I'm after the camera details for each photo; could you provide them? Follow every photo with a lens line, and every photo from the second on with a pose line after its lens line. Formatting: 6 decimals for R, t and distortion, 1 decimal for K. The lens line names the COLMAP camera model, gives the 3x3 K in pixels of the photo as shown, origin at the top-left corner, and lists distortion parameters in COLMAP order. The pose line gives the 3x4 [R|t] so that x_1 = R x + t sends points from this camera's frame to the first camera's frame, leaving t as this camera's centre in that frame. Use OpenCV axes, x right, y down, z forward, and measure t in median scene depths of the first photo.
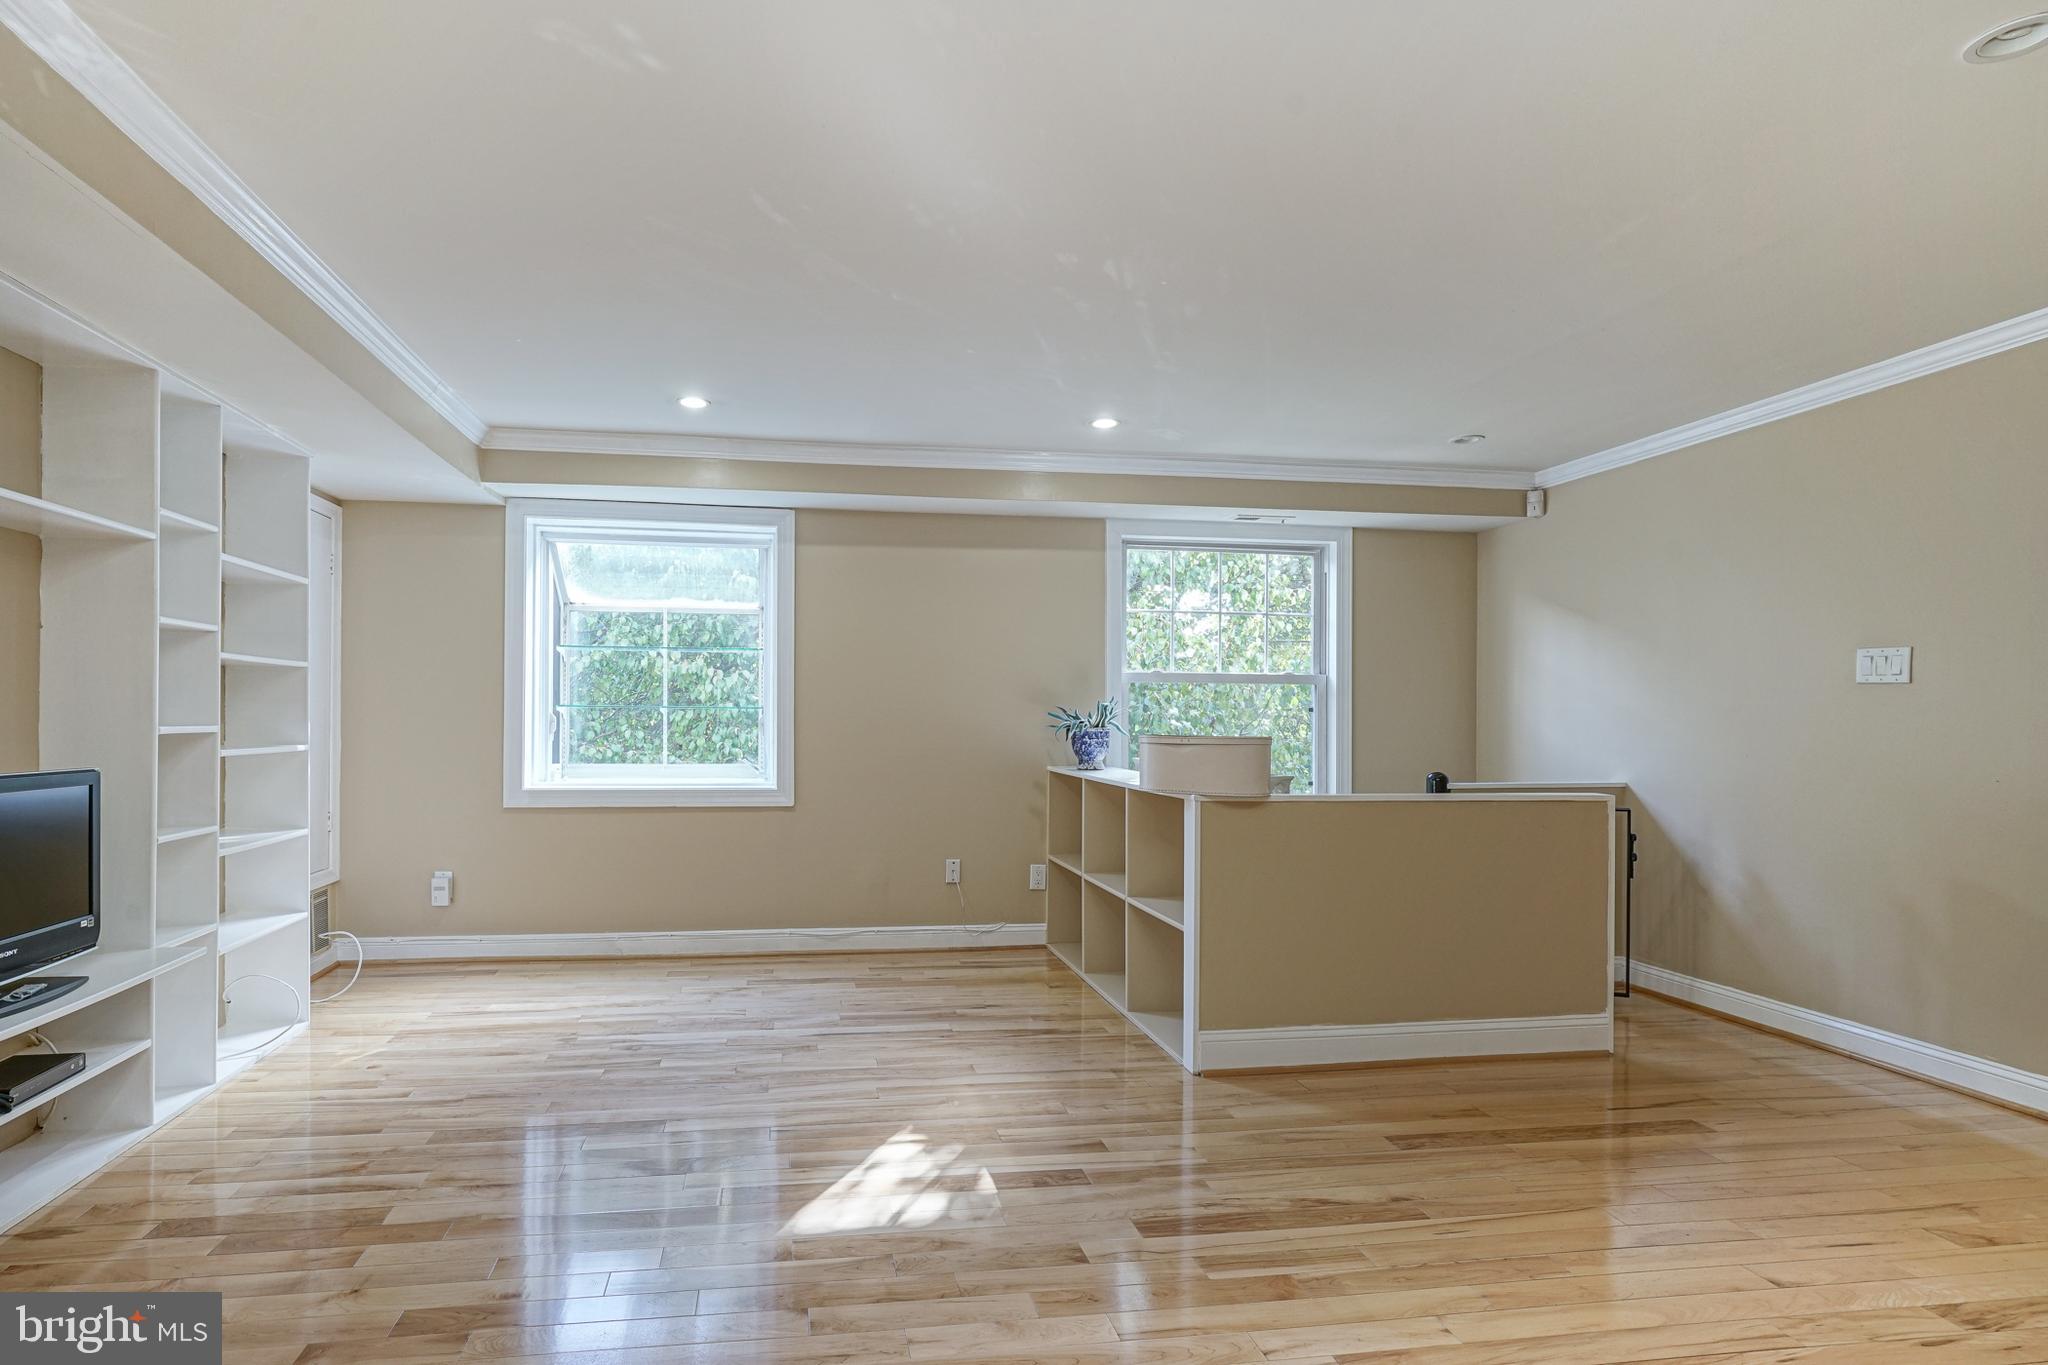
lens RADIAL K [[997.6, 0, 901.8], [0, 997.6, 732.8], [0, 0, 1]] dist [-0.003593, 0.000225]
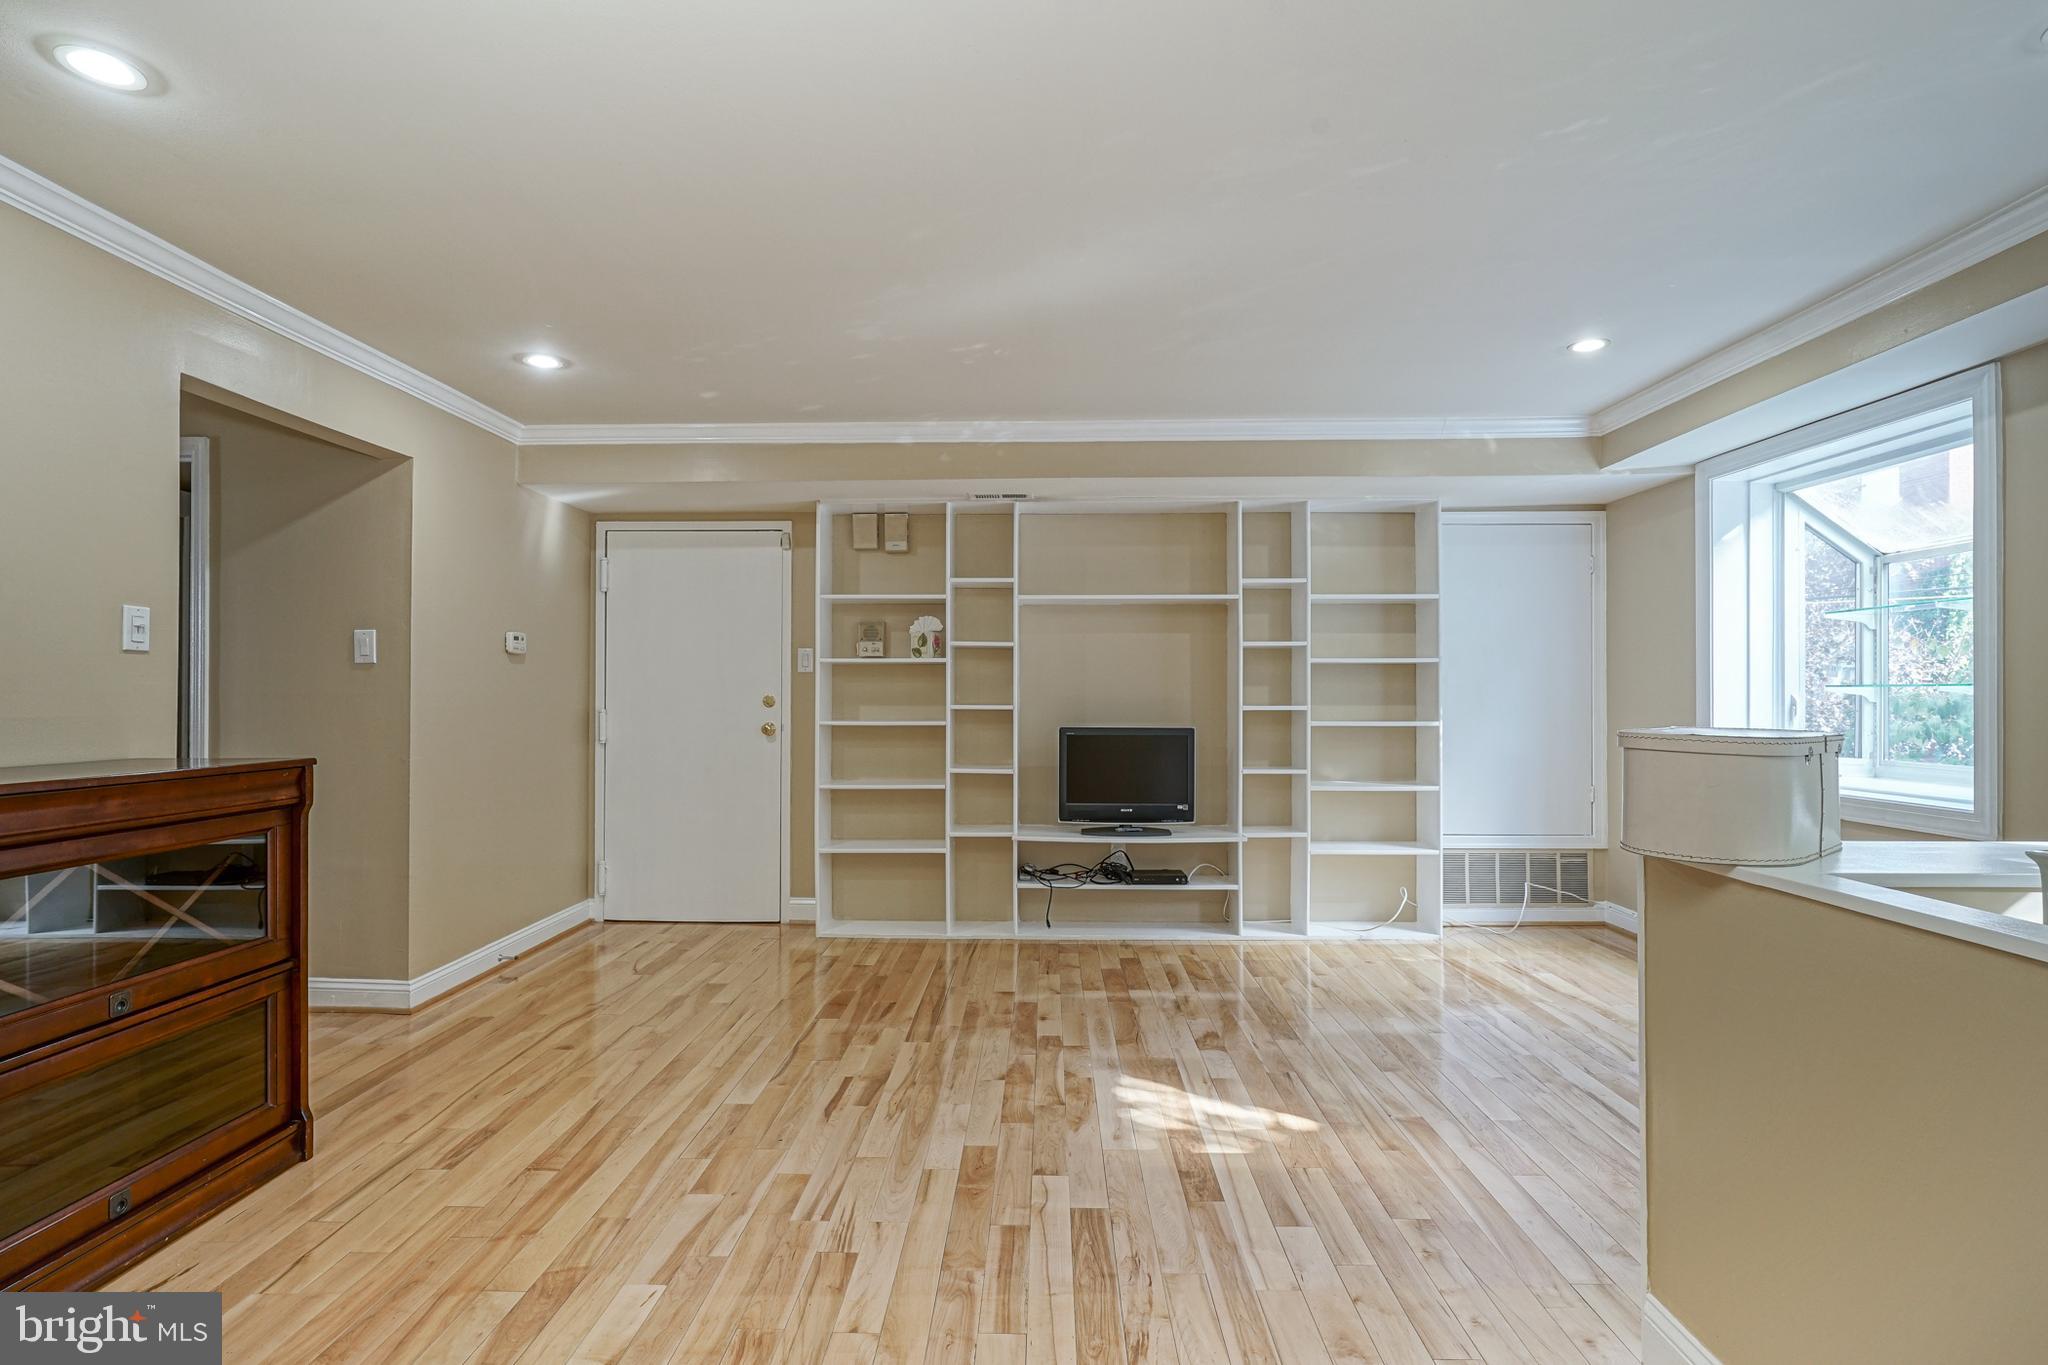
lens RADIAL K [[997.6, 0, 1054.5], [0, 997.6, 697.6], [0, 0, 1]] dist [-0.003593, 0.000225]
pose [[-0.113221, -0.003587, -0.993563, 0.614838], [-0.013734, 0.999904, -0.002045, -0.007678], [0.993475, 0.013414, -0.113260, 0.528415]]
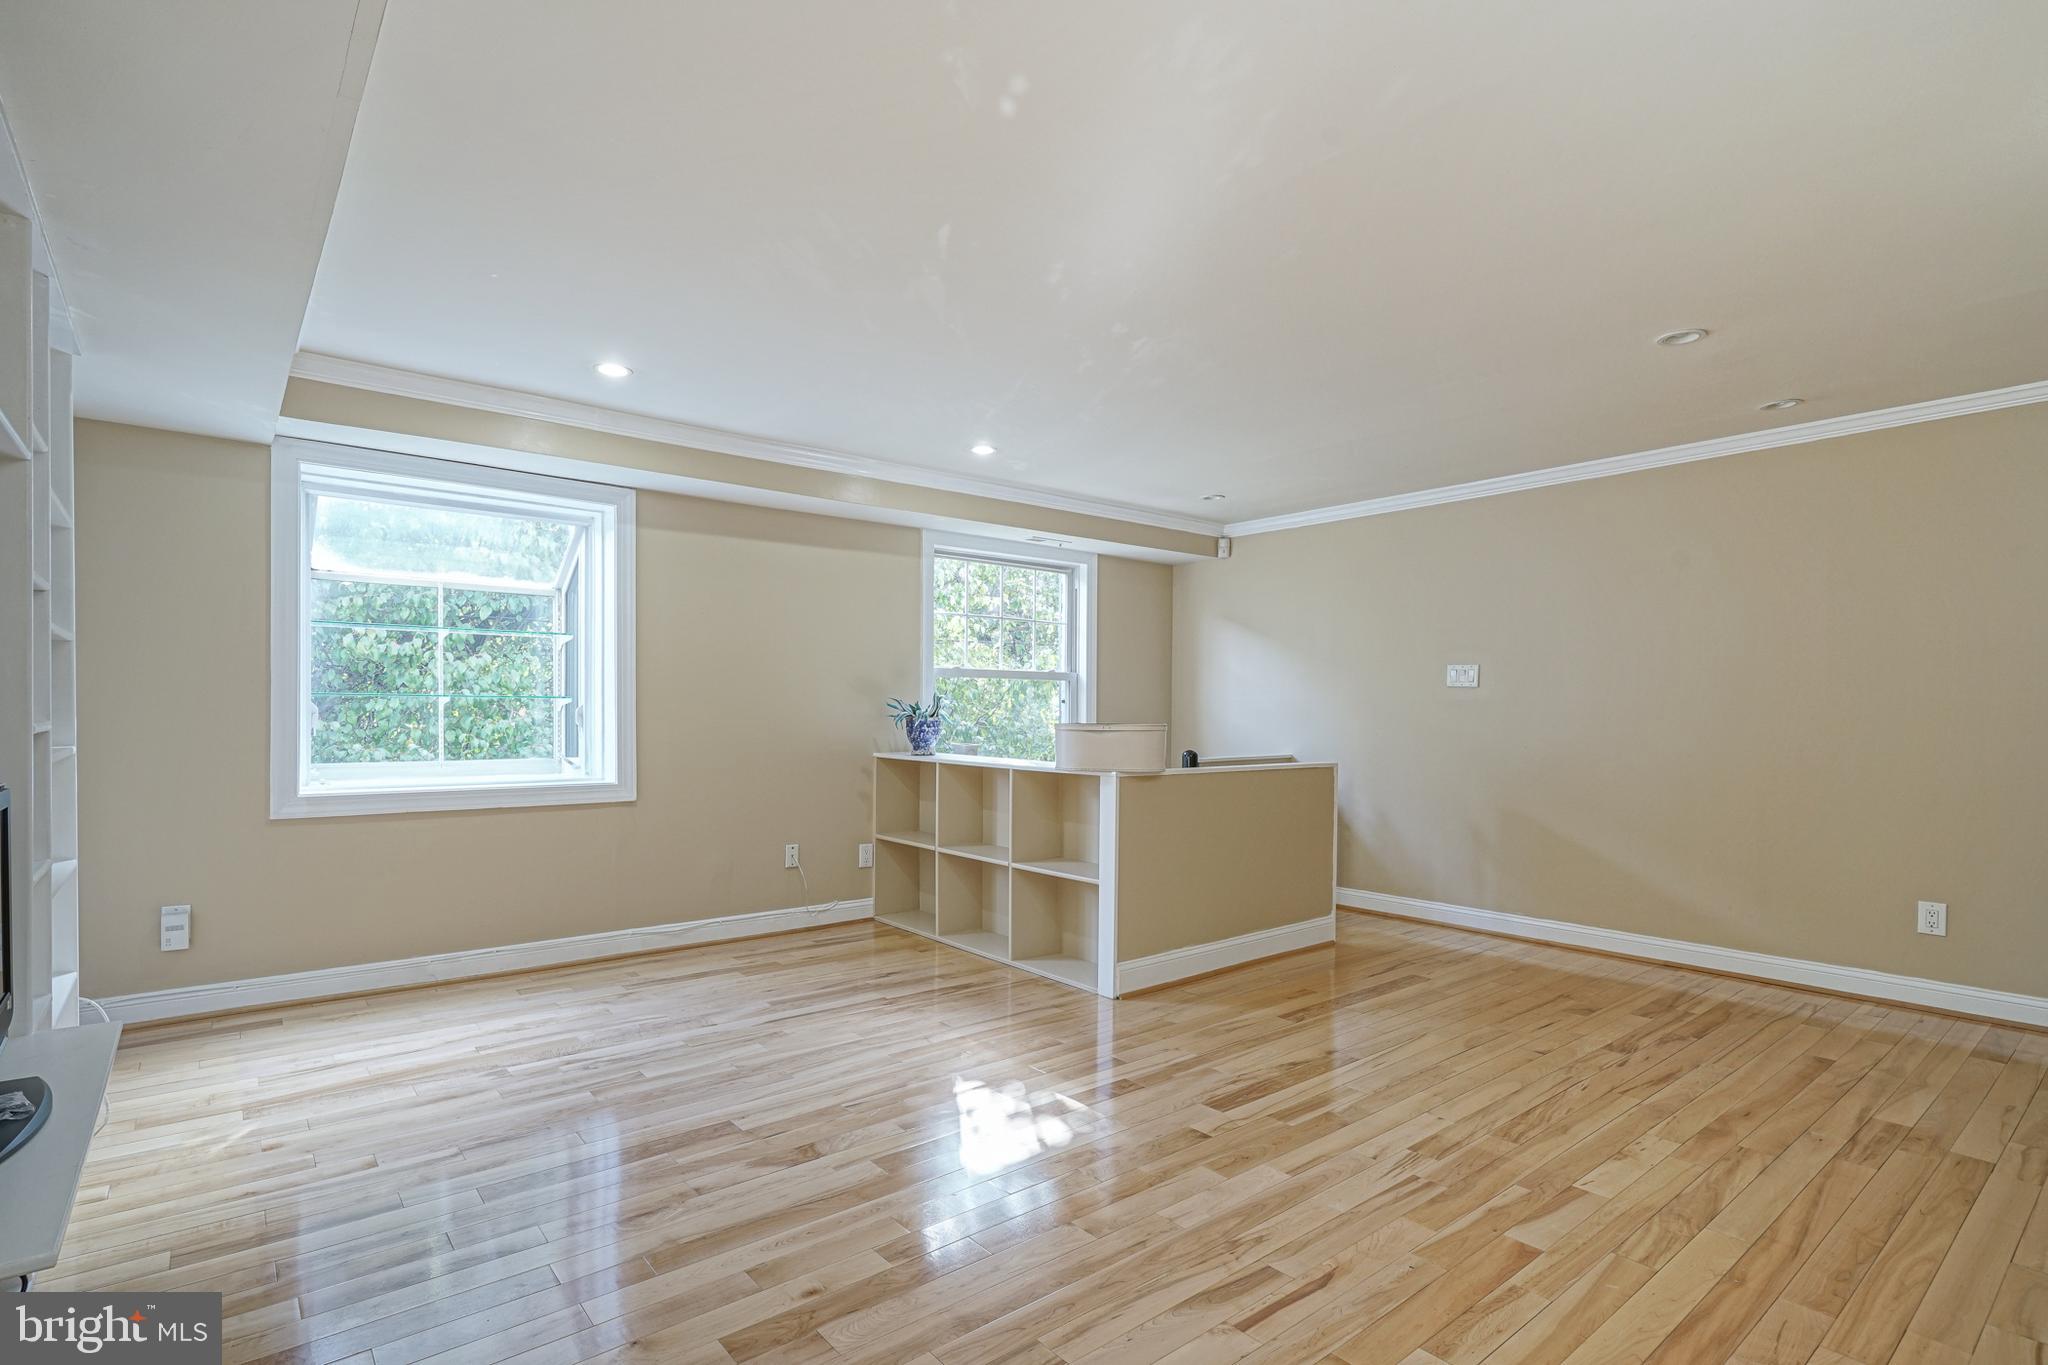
lens RADIAL K [[997.6, 0, 965.6], [0, 997.6, 703.8], [0, 0, 1]] dist [-0.003593, 0.000225]
pose [[0.863705, 0.001351, 0.503995, -0.340307], [0.006314, 0.999889, -0.013500, -0.004055], [-0.503957, 0.014842, 0.863601, 0.018219]]
